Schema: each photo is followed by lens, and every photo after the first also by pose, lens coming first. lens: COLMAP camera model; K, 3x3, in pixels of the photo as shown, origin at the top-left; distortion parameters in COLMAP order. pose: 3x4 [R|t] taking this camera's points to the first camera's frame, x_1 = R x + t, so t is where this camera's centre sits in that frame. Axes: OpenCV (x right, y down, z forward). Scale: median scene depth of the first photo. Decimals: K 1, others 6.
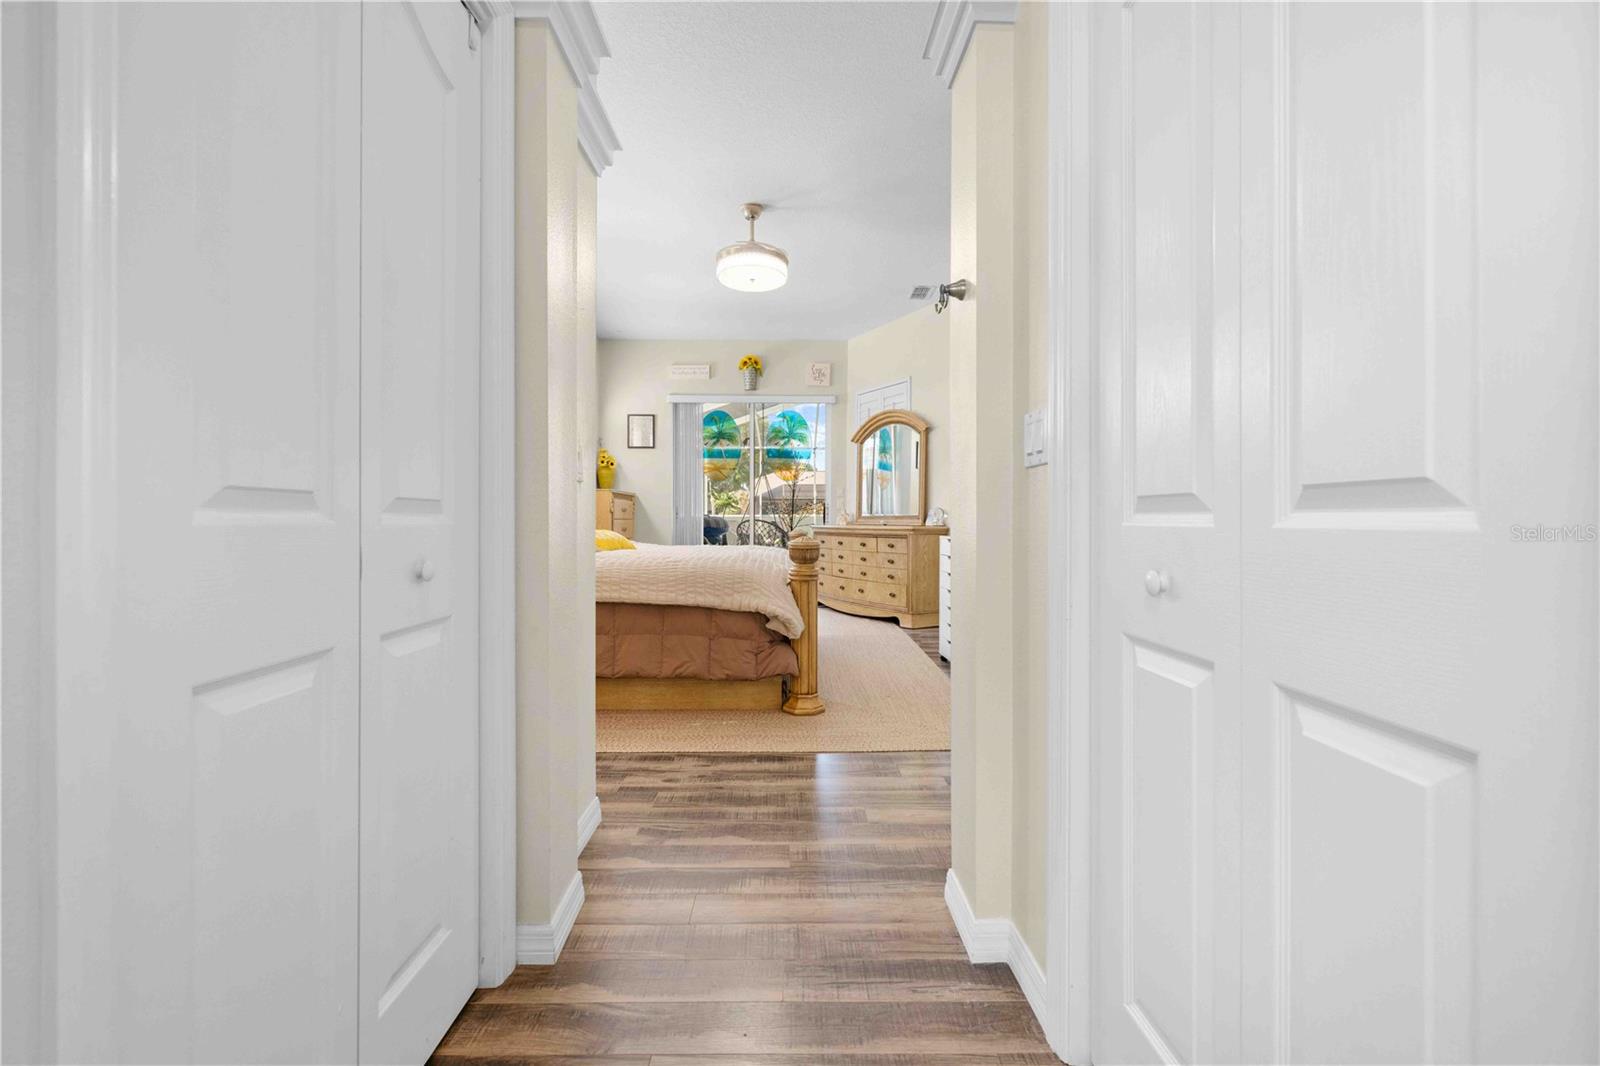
lens RADIAL K [[637.6, 0, 798.4], [0, 637.6, 531.2], [0, 0, 1]] dist [0.001324, 0.000183]
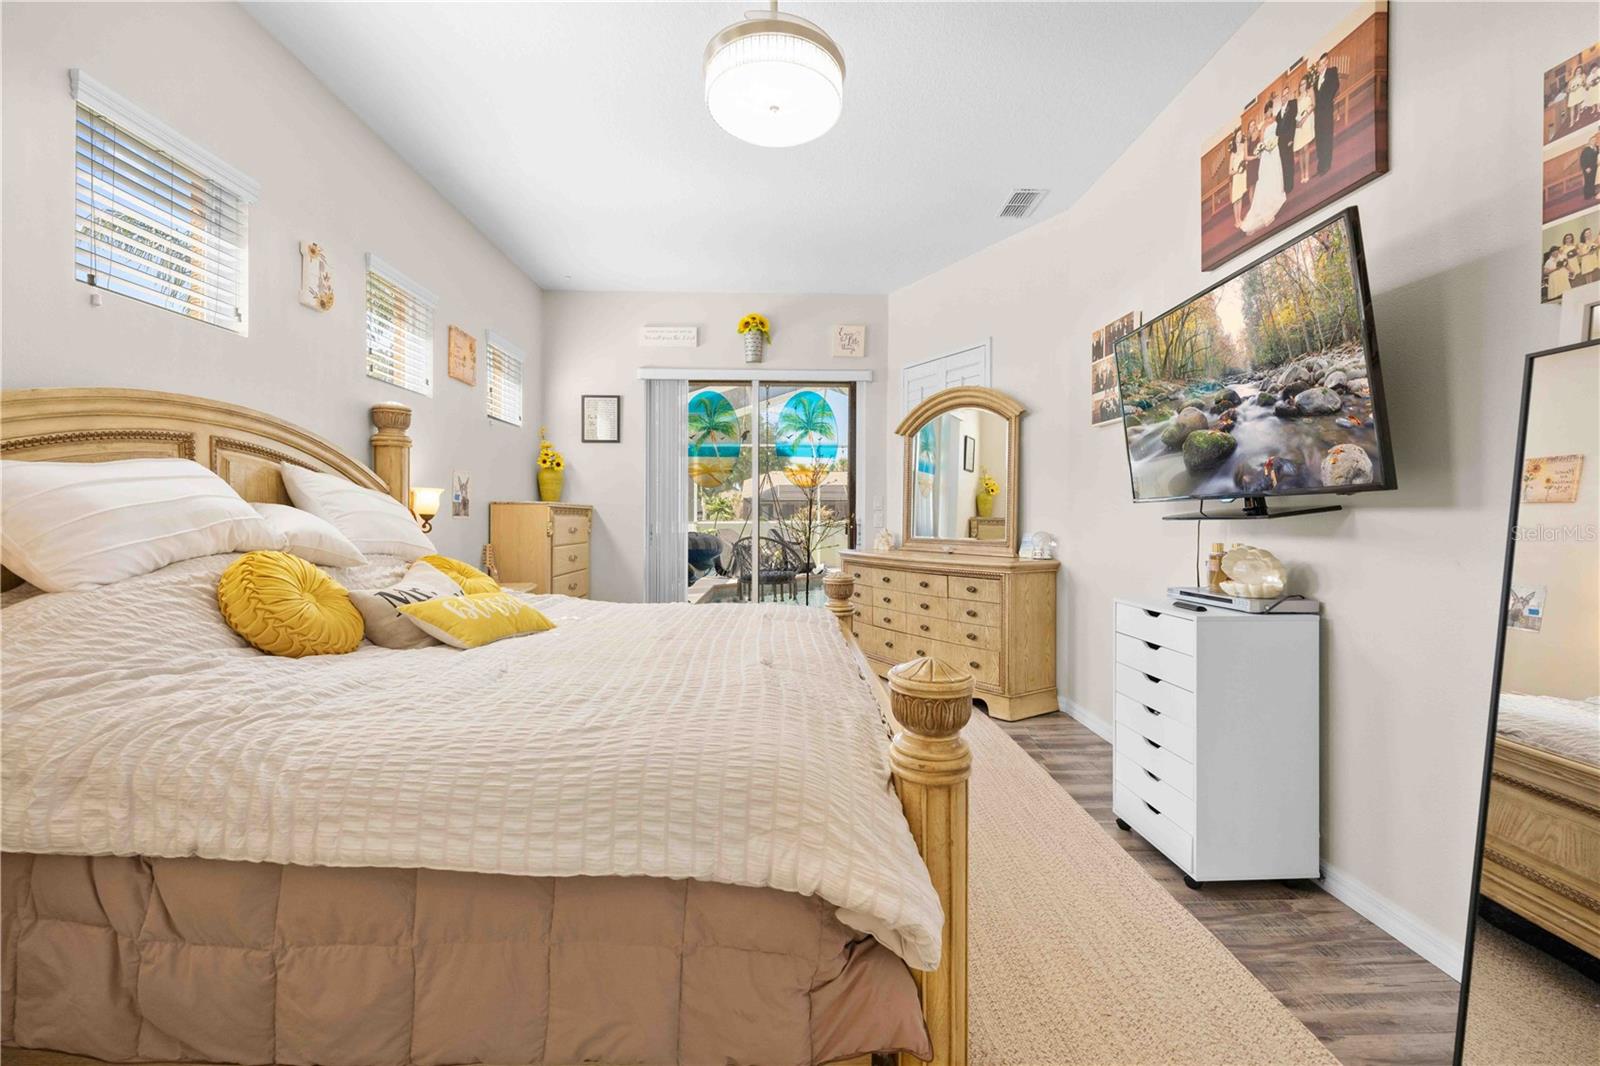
lens RADIAL K [[615.7, 0, 803.2], [0, 615.7, 518.1], [0, 0, 1]] dist [0.000385, 0.000031]
pose [[0.999686, -0.000648, 0.025057, -0.040140], [0.001066, 0.999860, -0.016678, -0.036372], [-0.025043, 0.016699, 0.999547, 0.330517]]
